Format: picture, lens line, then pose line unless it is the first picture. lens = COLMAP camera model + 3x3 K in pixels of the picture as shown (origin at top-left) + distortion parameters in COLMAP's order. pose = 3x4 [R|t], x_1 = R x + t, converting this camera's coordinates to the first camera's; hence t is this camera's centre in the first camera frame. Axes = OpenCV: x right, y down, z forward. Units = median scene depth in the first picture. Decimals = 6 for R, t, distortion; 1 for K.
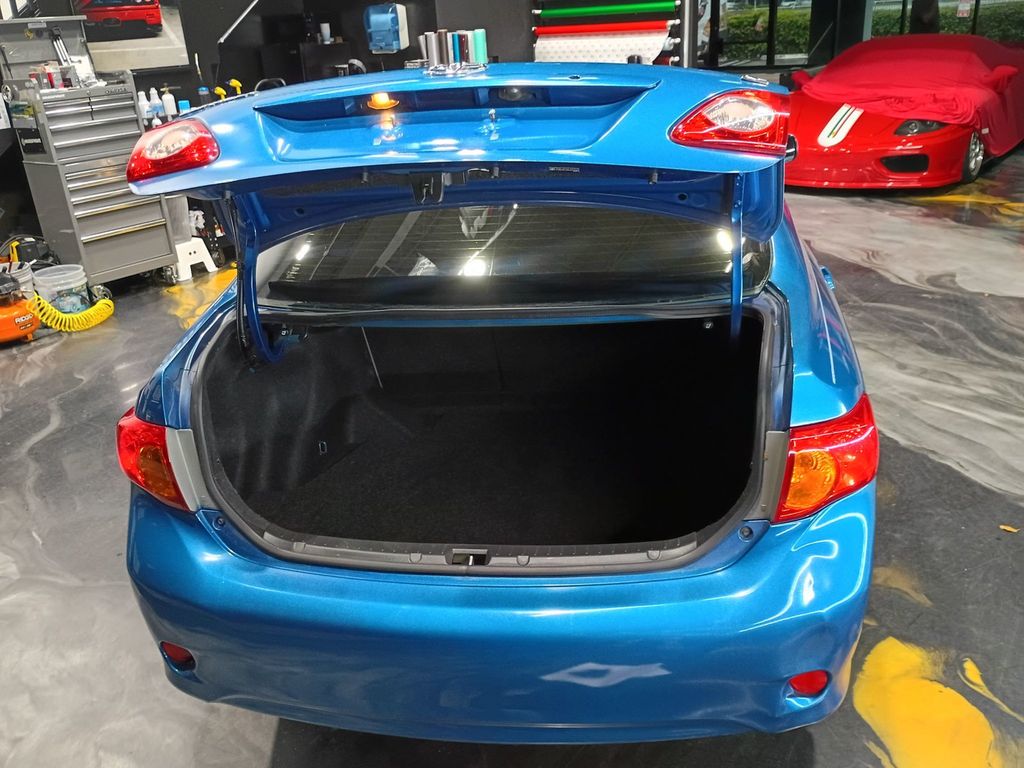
lens RADIAL K [[880.0, 0, 513.9], [0, 880.0, 381.6], [0, 0, 1]] dist [0.094728, -0.118534]
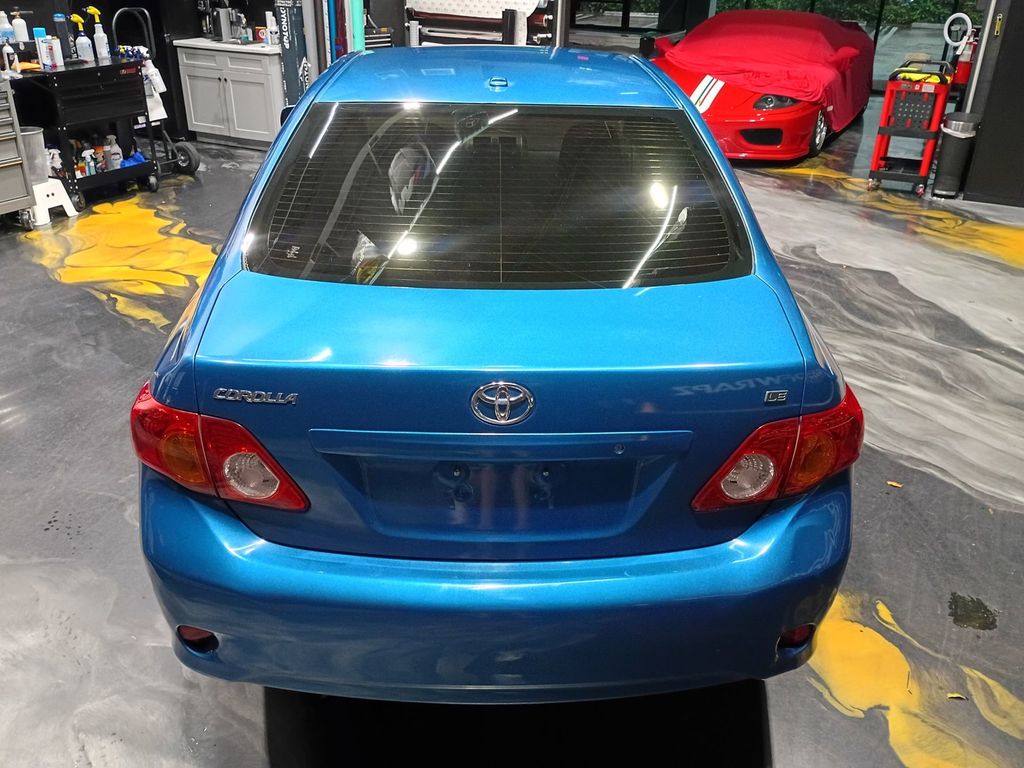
lens RADIAL K [[878.5, 0, 506.7], [0, 878.5, 380.6], [0, 0, 1]] dist [0.091616, -0.118028]
pose [[0.983696, 0.001083, 0.179836, -0.066178], [-0.011823, 0.998208, 0.058657, -0.013433], [-0.179450, -0.059827, 0.981946, -0.007816]]
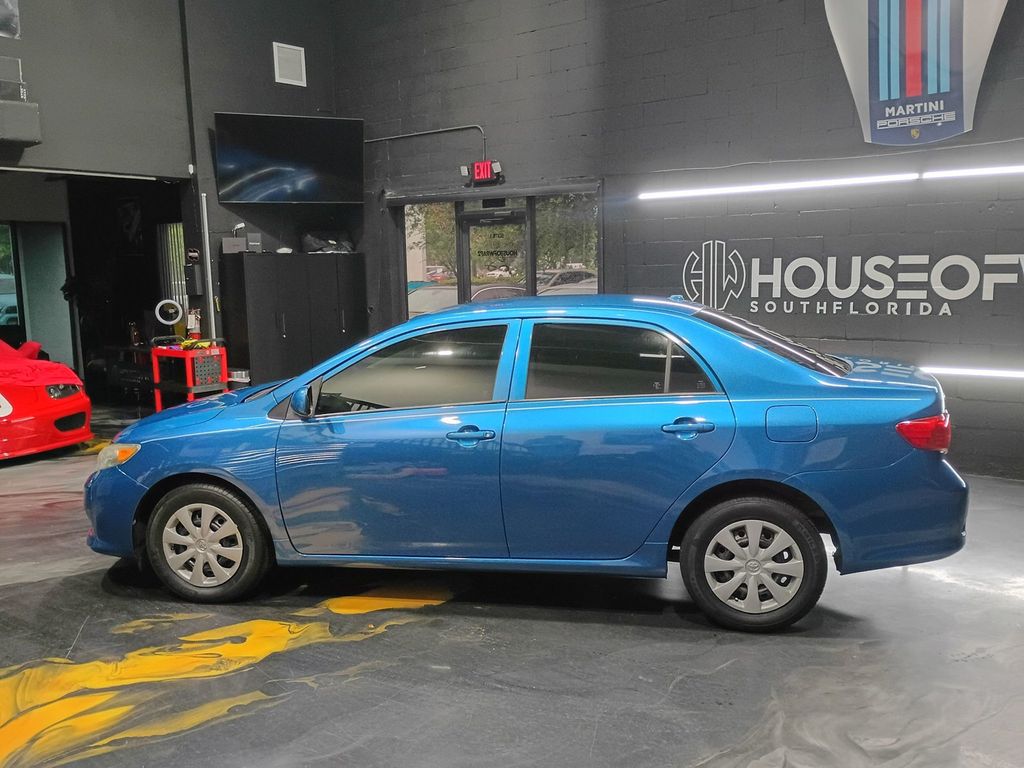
lens RADIAL K [[881.8, 0, 513.5], [0, 881.8, 388.8], [0, 0, 1]] dist [0.051161, -0.048567]
pose [[0.032578, -0.075223, 0.996634, -0.747781], [0.399358, 0.915082, 0.056014, -0.156327], [-0.916216, 0.396189, 0.059853, 0.525546]]
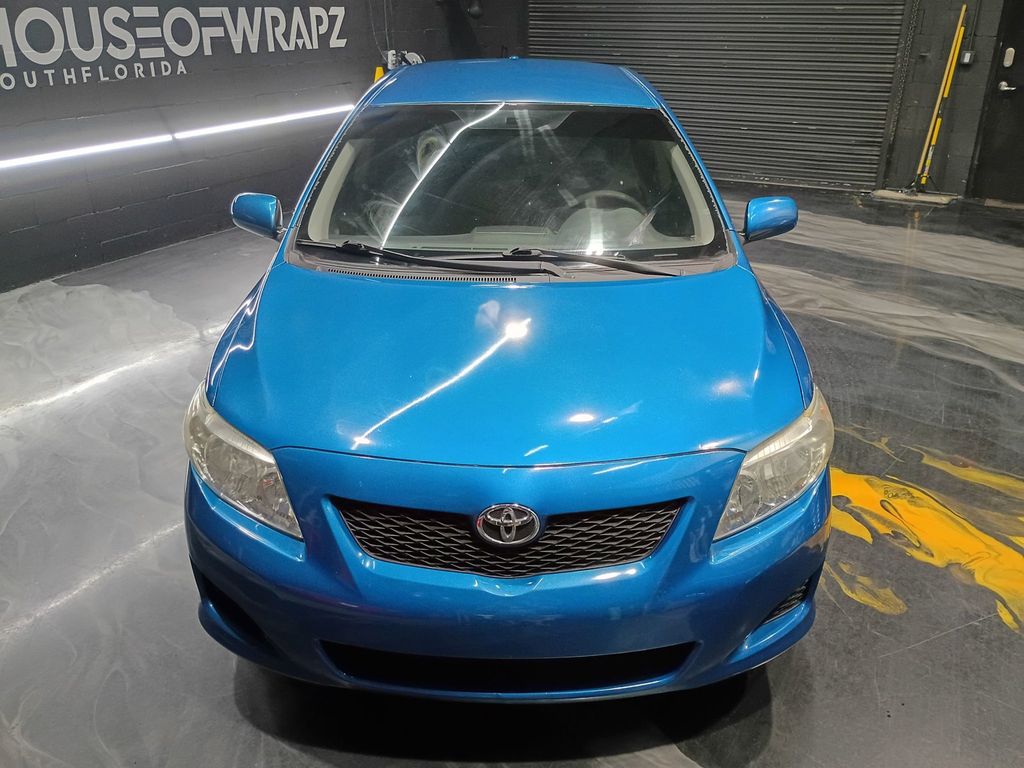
lens RADIAL K [[880.8, 0, 511.4], [0, 880.8, 375.0], [0, 0, 1]] dist [0.077511, -0.100183]
pose [[-0.988439, 0.109239, -0.105141, 0.112423], [-0.000386, 0.691649, 0.722234, -0.479573], [0.151617, 0.713925, -0.683611, 1.100850]]
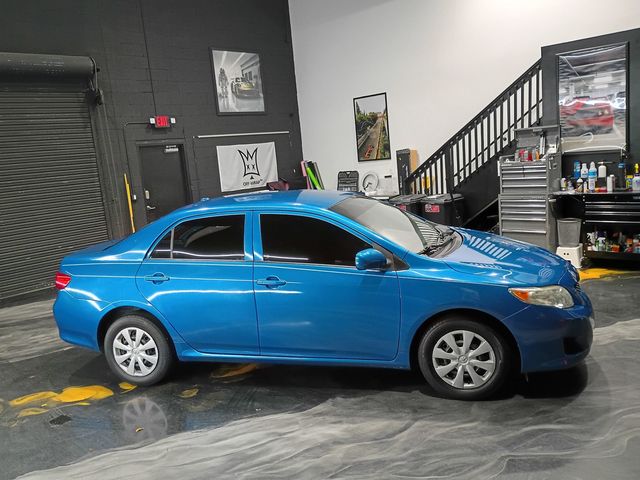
lens RADIAL K [[551.1, 0, 320.9], [0, 551.1, 243.0], [0, 0, 1]] dist [0.051161, -0.048567]
pose [[-0.121971, 0.242537, -0.962444, 0.789904], [-0.291219, 0.918260, 0.268309, -0.341017], [0.948849, 0.313008, -0.041370, 0.632148]]
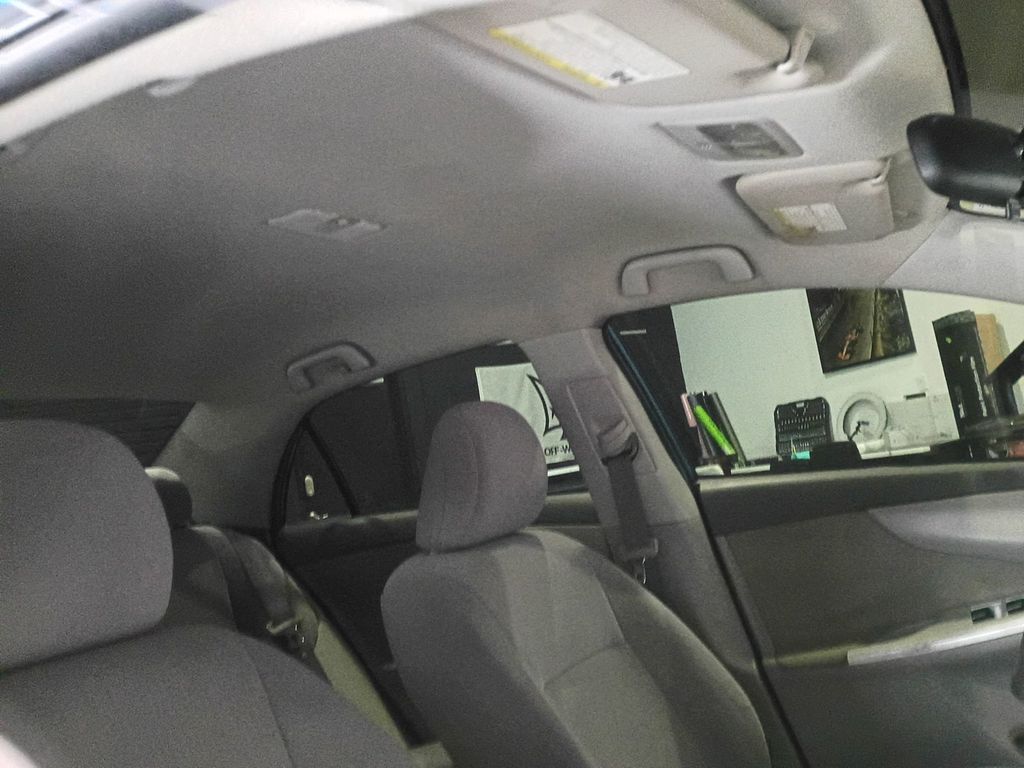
lens RADIAL K [[881.8, 0, 513.5], [0, 881.8, 388.8], [0, 0, 1]] dist [0.051161, -0.048567]
pose [[-0.355688, 0.039398, -0.933774, 0.174341], [-0.175819, 0.978452, 0.108255, -0.164543], [0.917918, 0.202680, -0.341097, 0.616451]]
